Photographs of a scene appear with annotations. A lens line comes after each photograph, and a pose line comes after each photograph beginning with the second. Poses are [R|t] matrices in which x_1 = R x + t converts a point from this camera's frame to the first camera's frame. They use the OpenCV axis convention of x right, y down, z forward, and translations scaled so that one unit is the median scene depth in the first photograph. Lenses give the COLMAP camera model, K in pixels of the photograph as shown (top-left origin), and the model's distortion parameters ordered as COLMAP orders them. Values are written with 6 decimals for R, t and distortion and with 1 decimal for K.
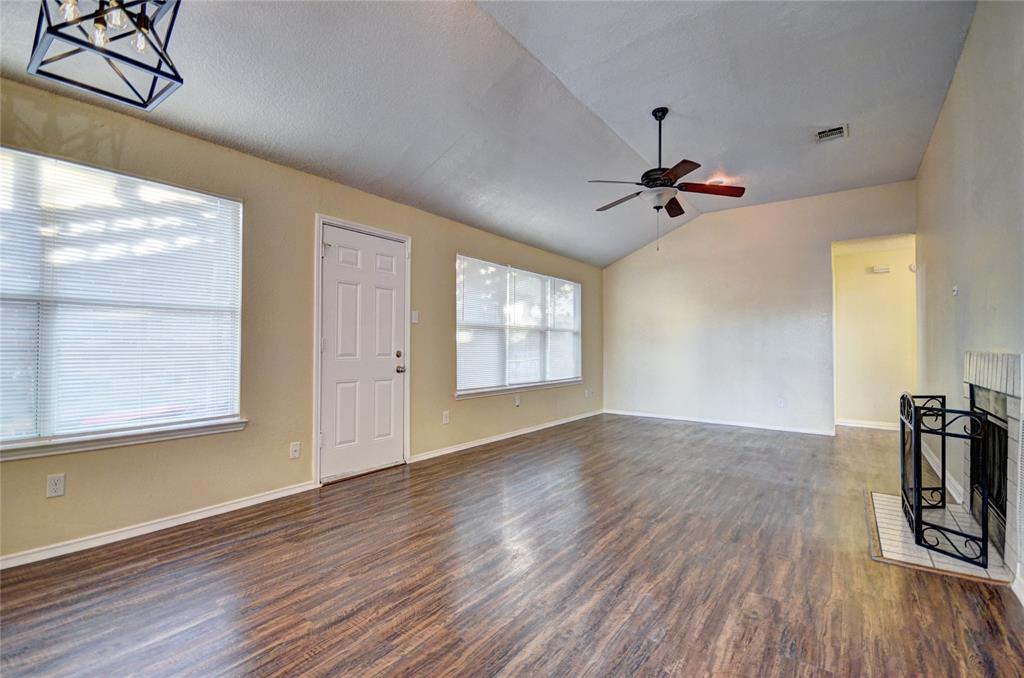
lens RADIAL K [[444.1, 0, 516.7], [0, 444.1, 338.6], [0, 0, 1]] dist [-0.004309, -0.001566]
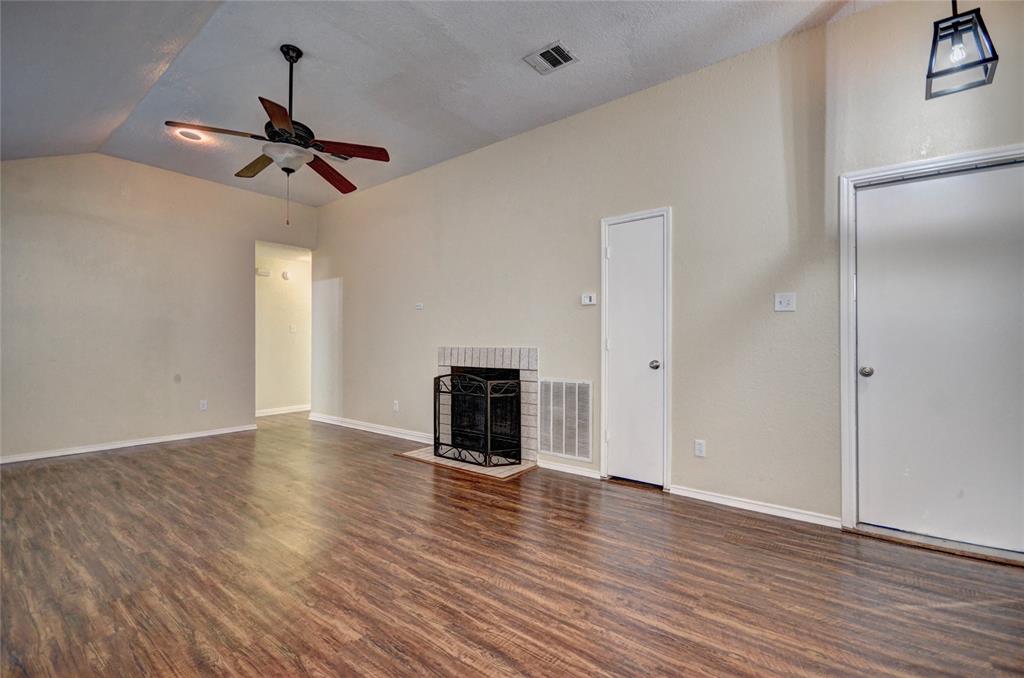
lens RADIAL K [[444.1, 0, 512.7], [0, 444.1, 345.6], [0, 0, 1]] dist [-0.004309, -0.001566]
pose [[0.033534, -0.016311, 0.999304, -0.563046], [-0.017103, 0.999711, 0.016892, -0.004513], [-0.999291, -0.017658, 0.033245, 0.687080]]
